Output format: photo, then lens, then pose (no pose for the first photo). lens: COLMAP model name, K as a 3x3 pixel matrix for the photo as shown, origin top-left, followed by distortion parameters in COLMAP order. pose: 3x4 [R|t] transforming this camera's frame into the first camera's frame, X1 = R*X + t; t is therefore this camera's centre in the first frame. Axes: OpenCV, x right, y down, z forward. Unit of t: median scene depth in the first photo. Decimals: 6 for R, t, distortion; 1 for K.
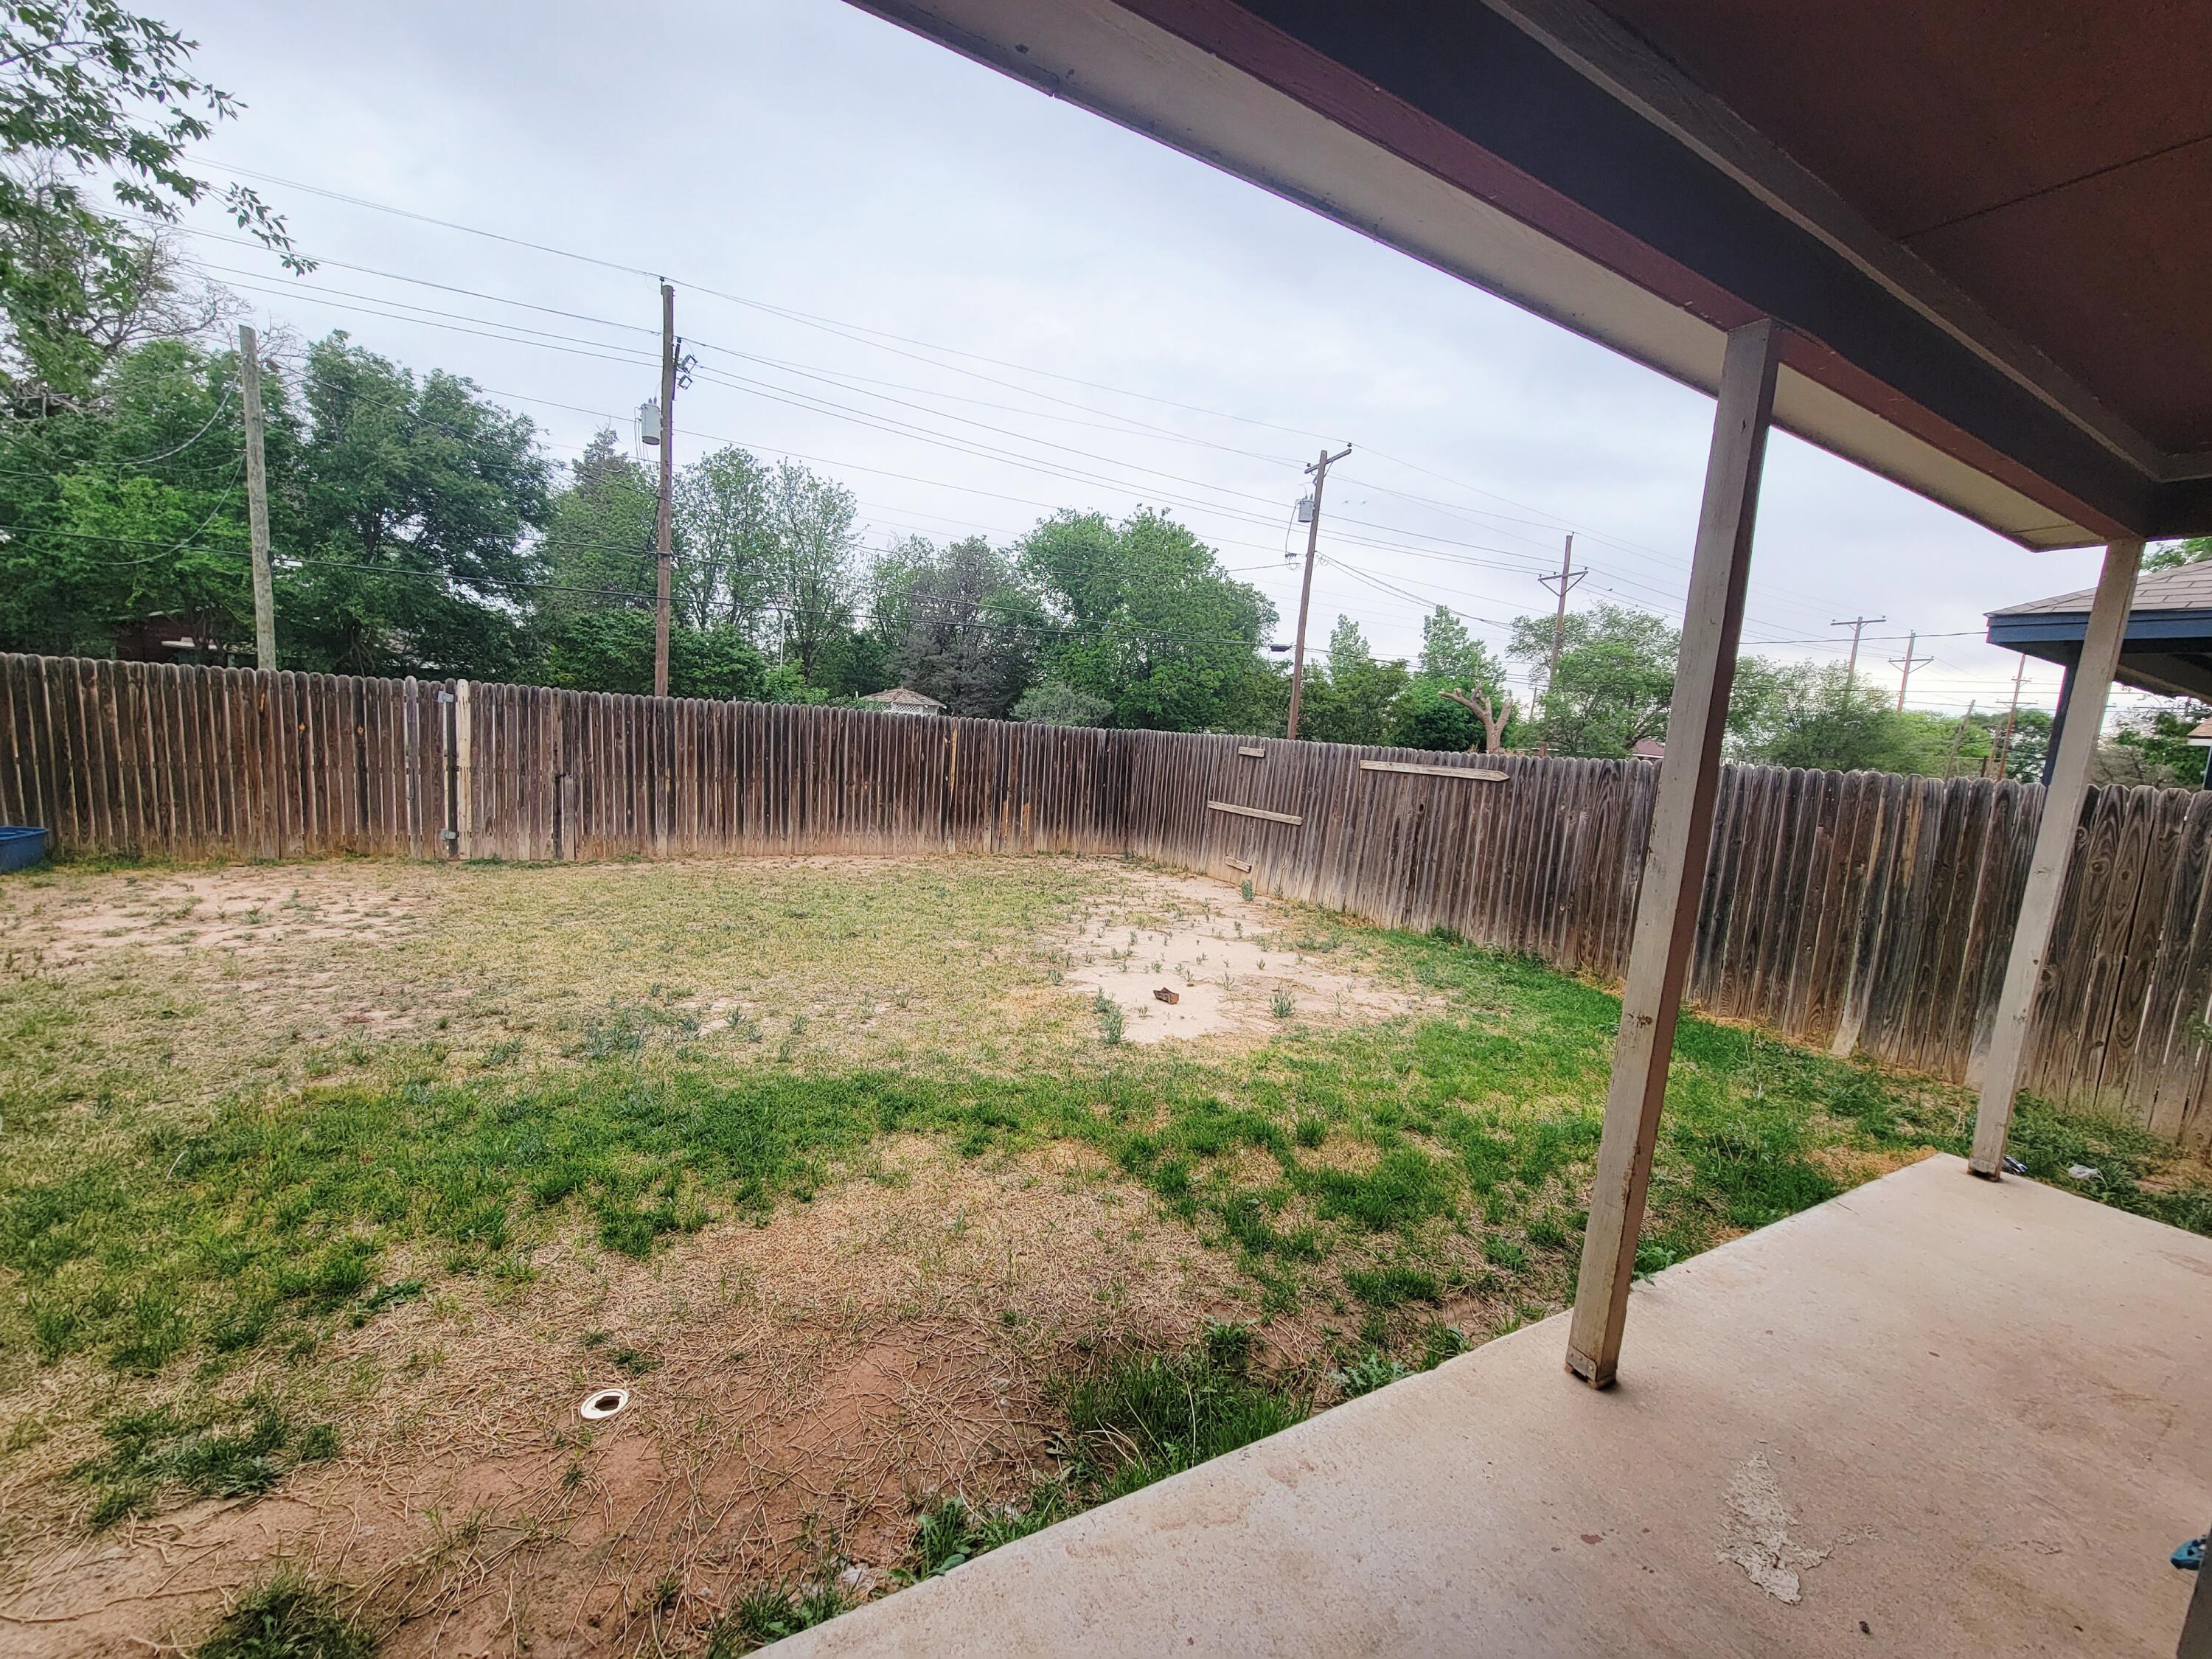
lens RADIAL K [[919.4, 0, 1096.4], [0, 919.4, 848.2], [0, 0, 1]] dist [-0.000188, -0.000055]
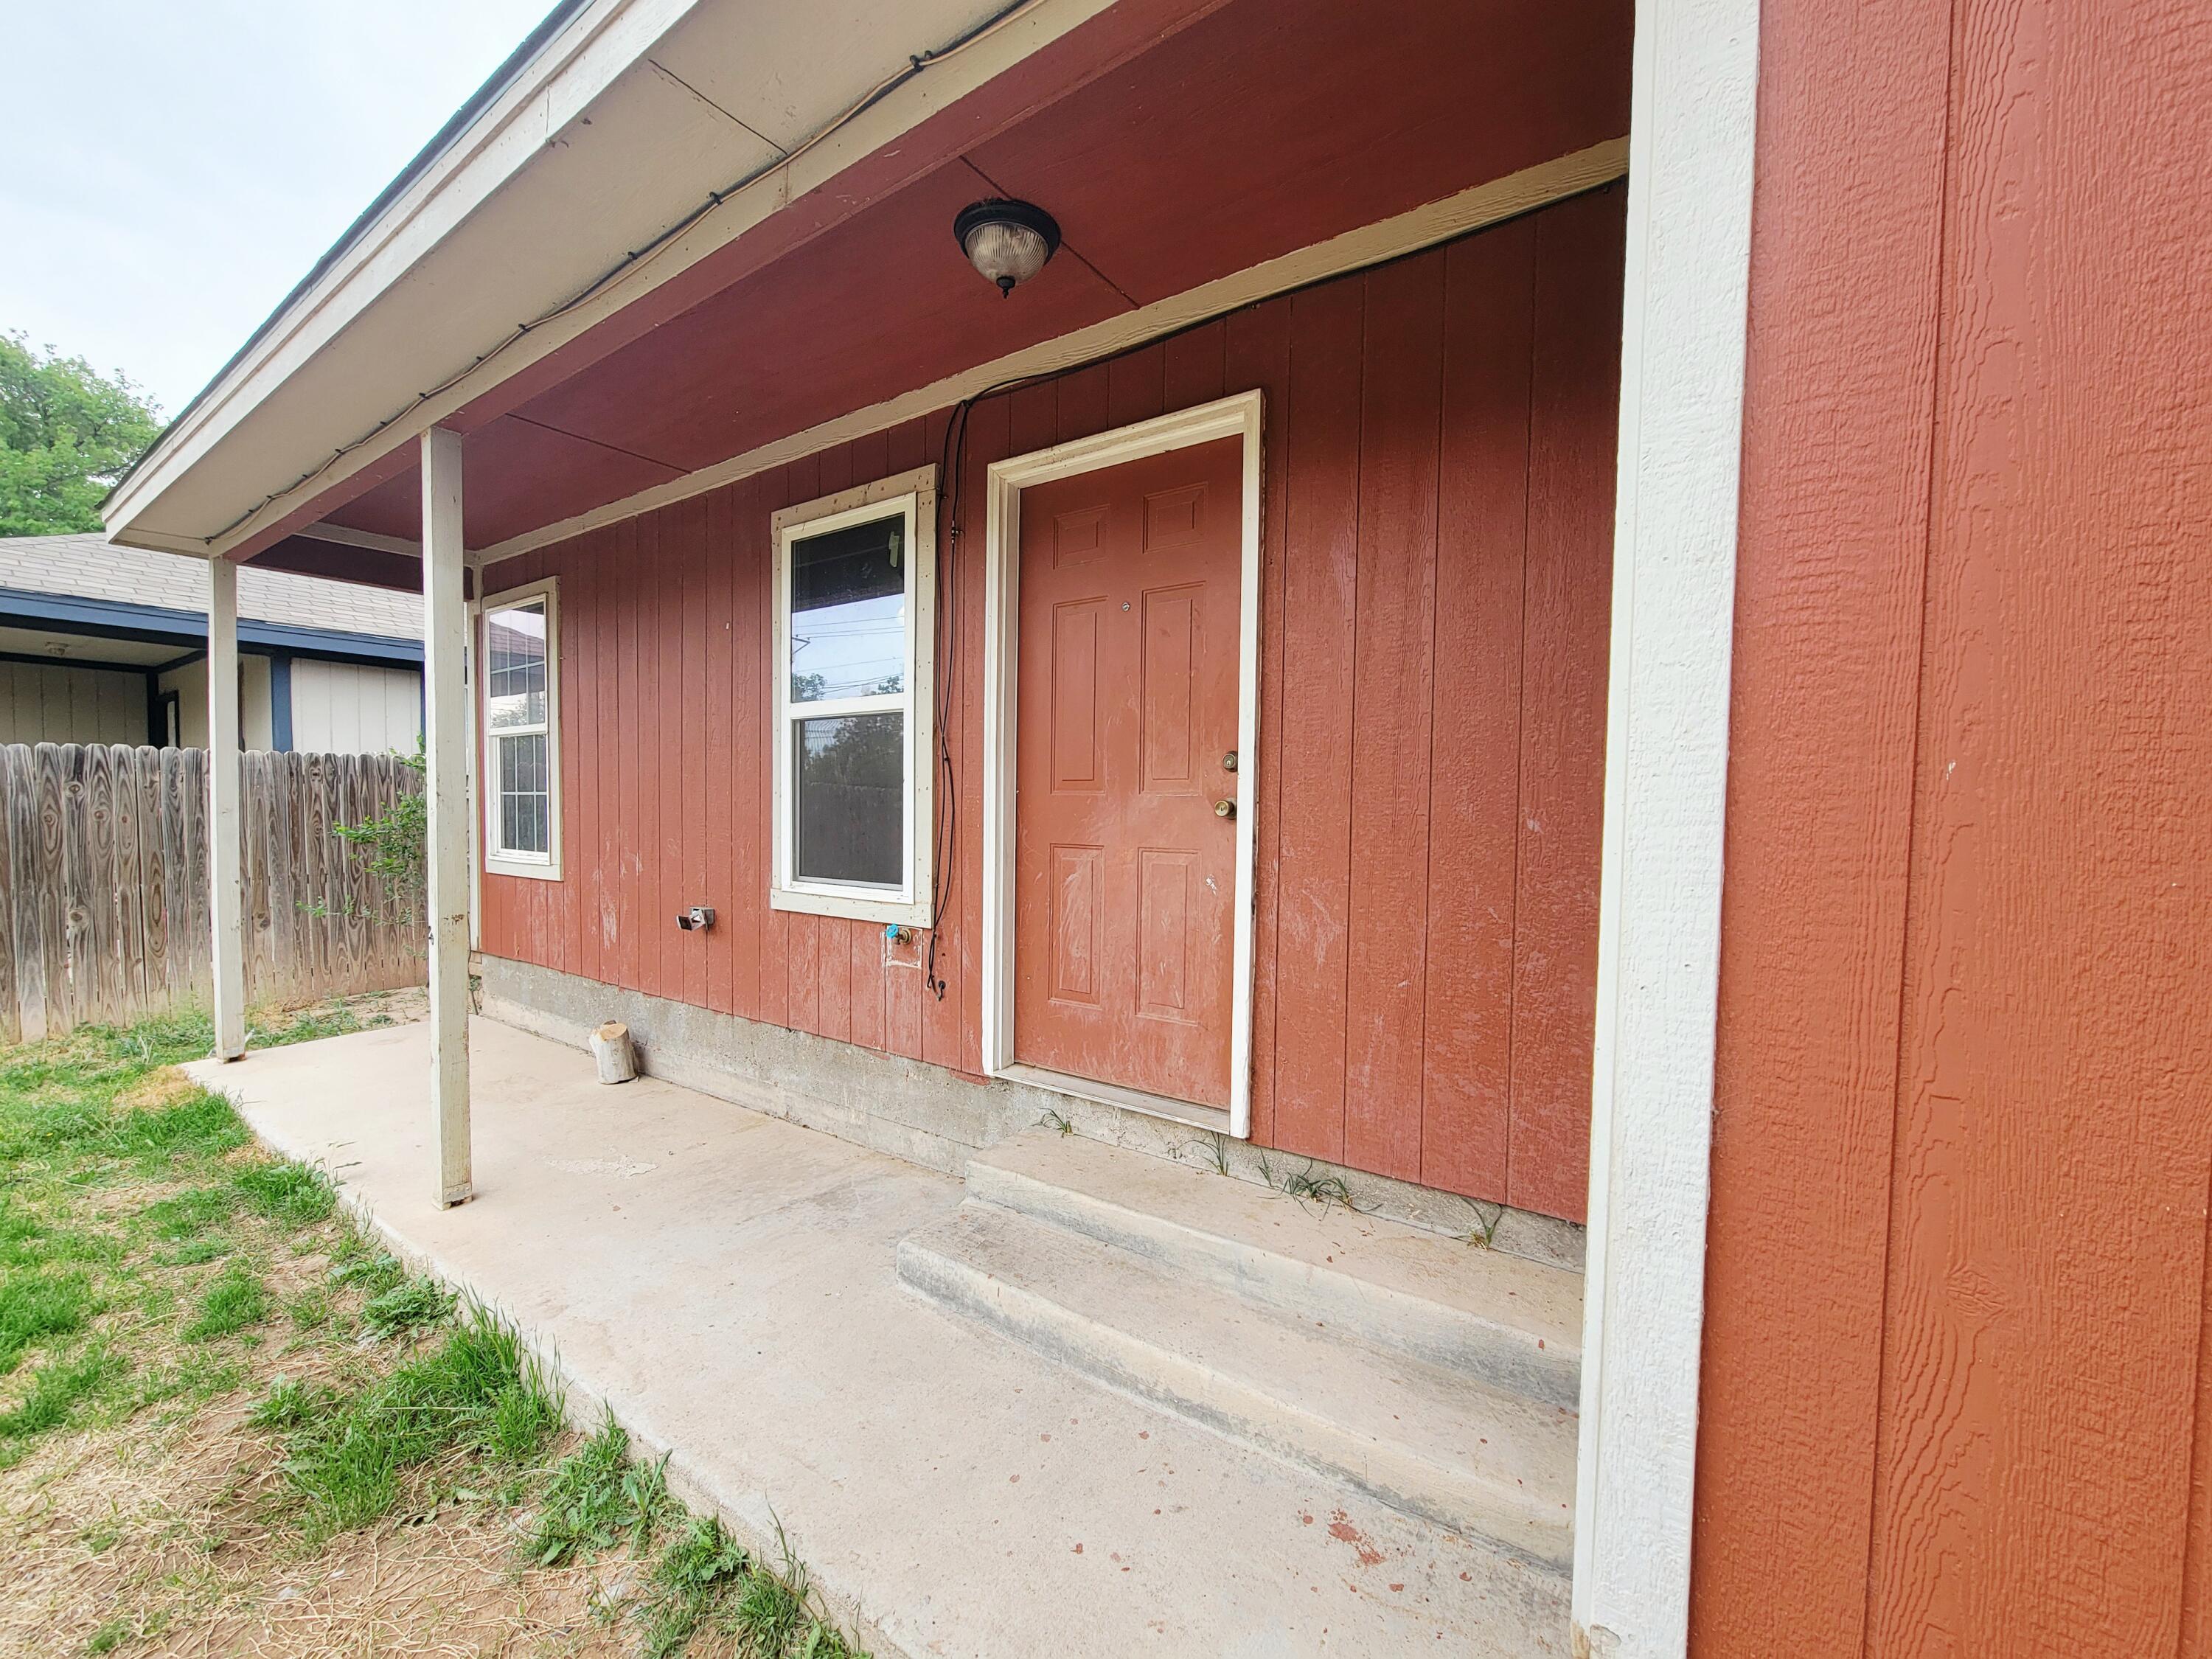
lens RADIAL K [[896.5, 0, 1107.0], [0, 896.5, 839.1], [0, 0, 1]] dist [0.000174, 0.000097]
pose [[-0.427410, -0.112593, 0.897019, -0.723098], [0.081969, 0.983301, 0.162480, -0.044951], [-0.900334, 0.142973, -0.411043, 0.481752]]
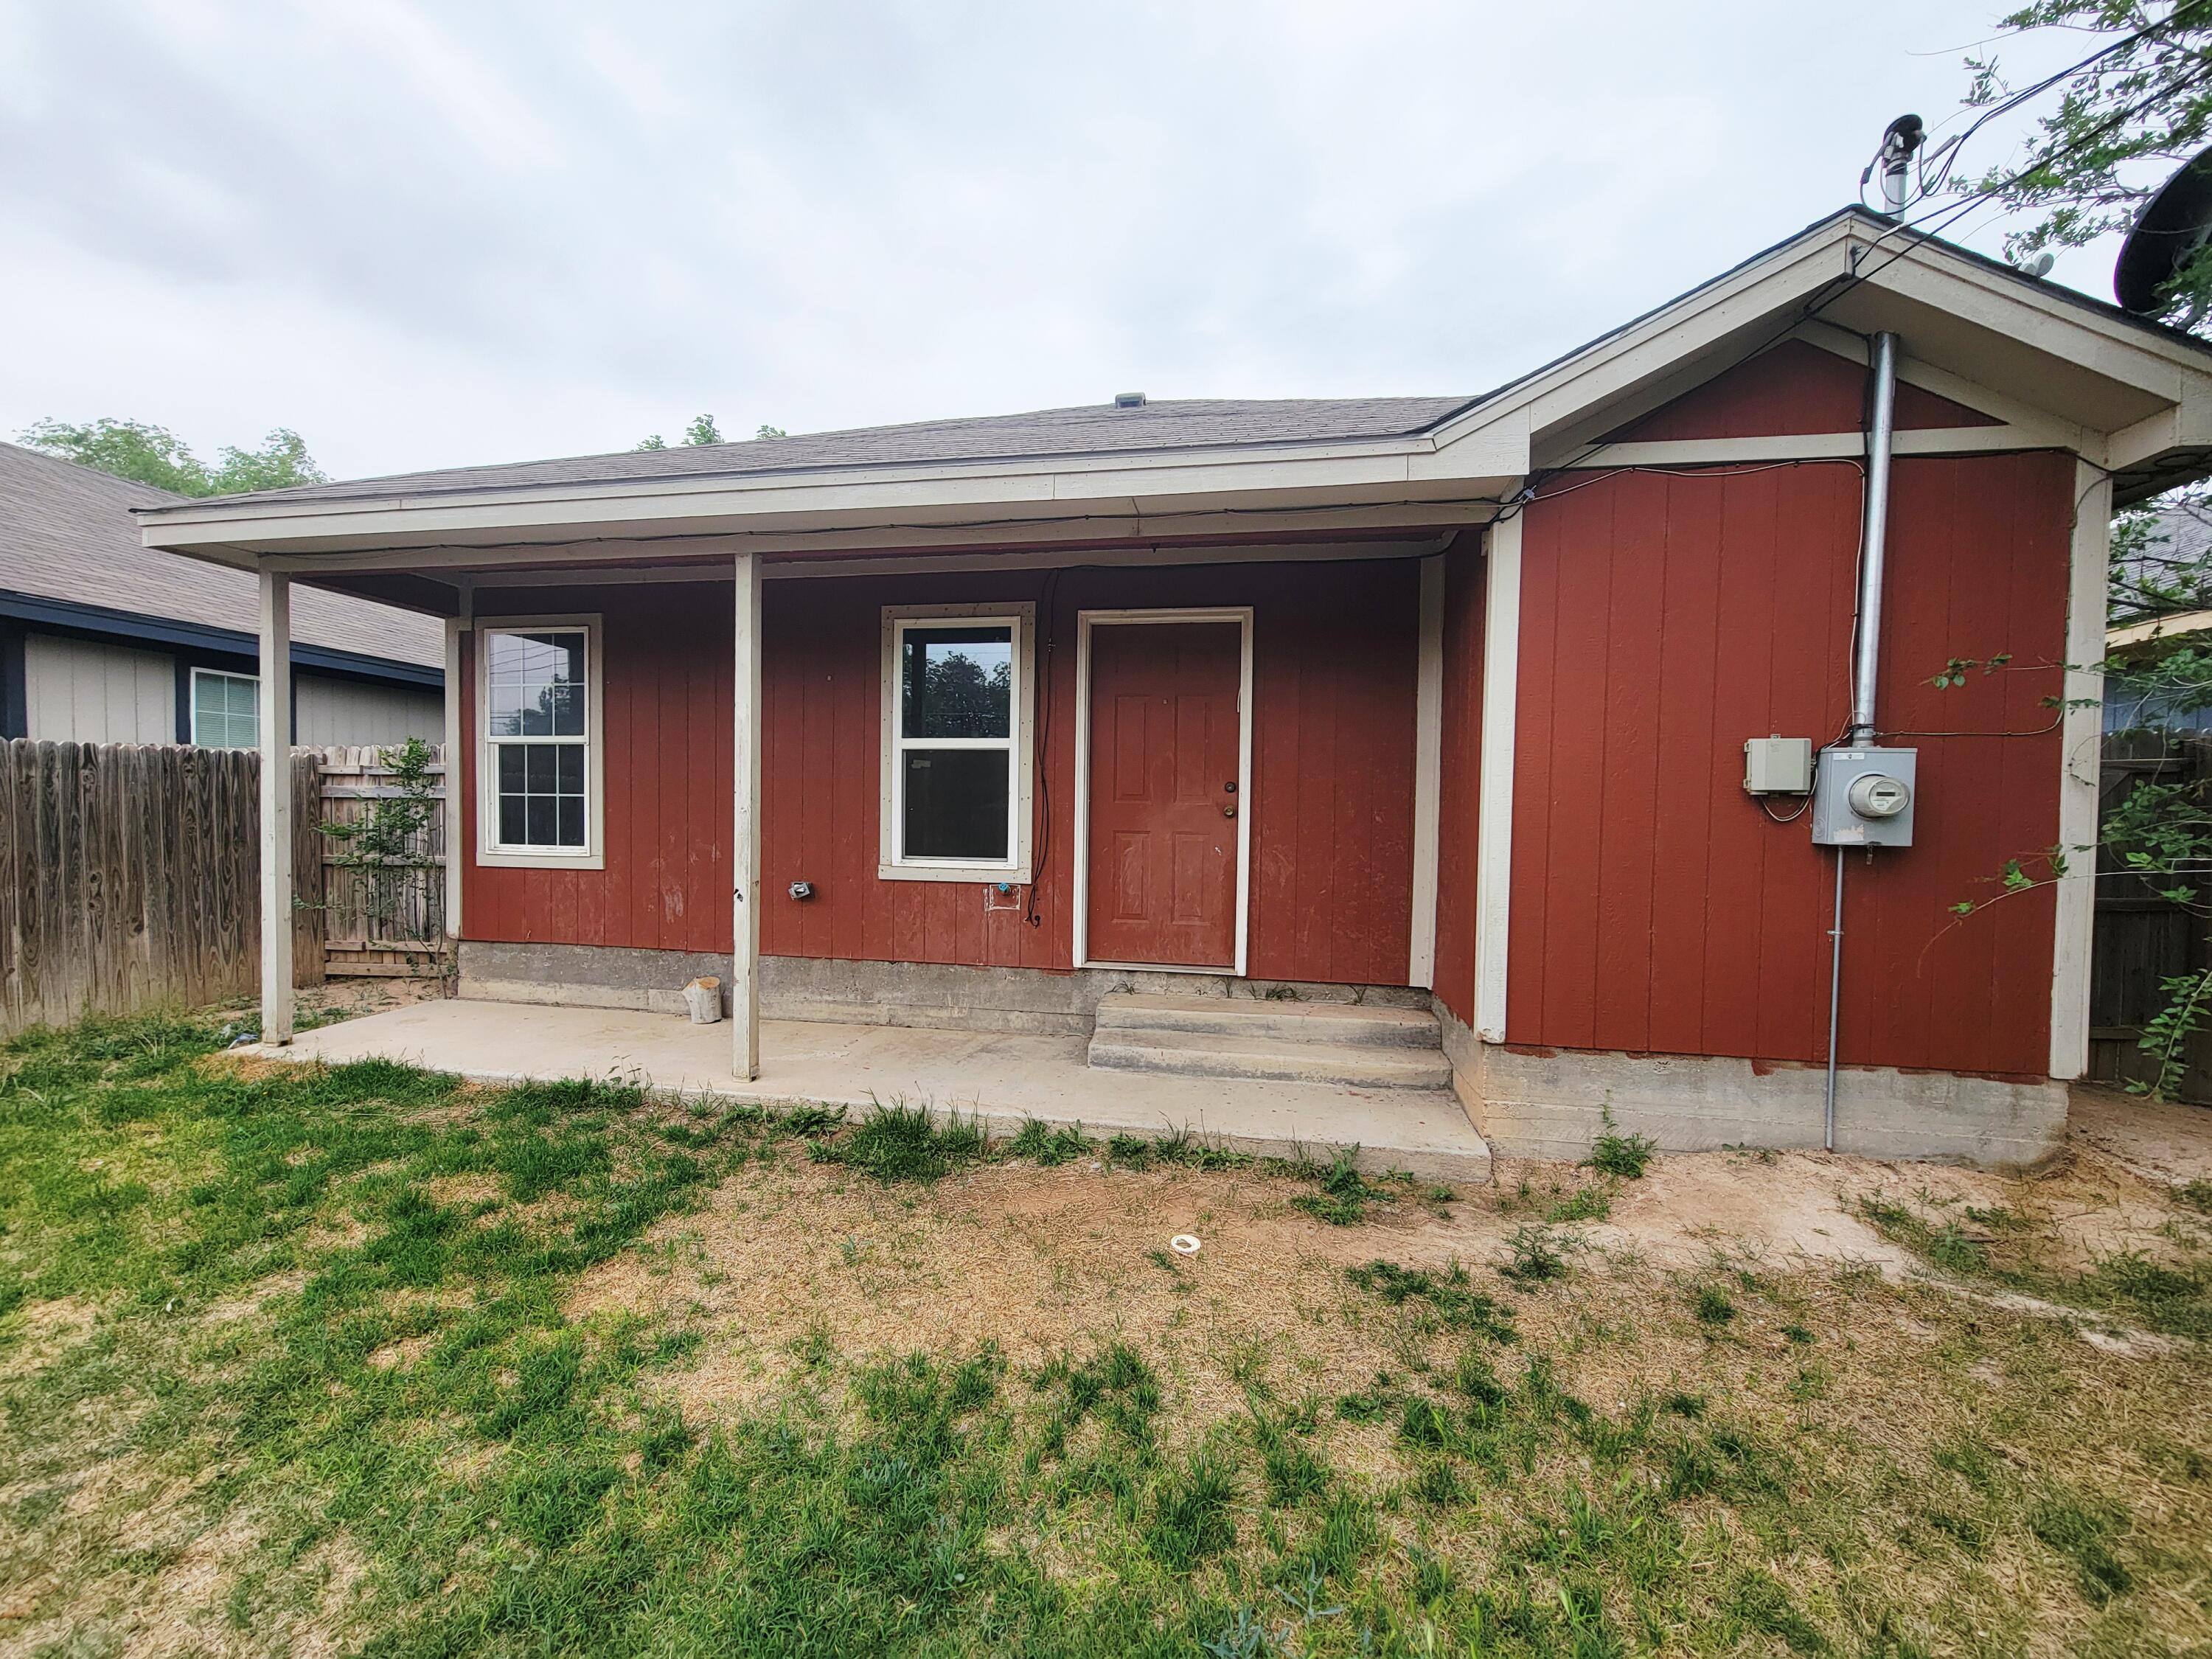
lens RADIAL K [[896.5, 0, 1107.0], [0, 896.5, 839.1], [0, 0, 1]] dist [0.000174, 0.000097]
pose [[-0.772995, -0.105148, 0.625638, -0.878793], [0.014163, 0.983063, 0.182717, -0.182368], [-0.634254, 0.150100, -0.758414, 1.441011]]
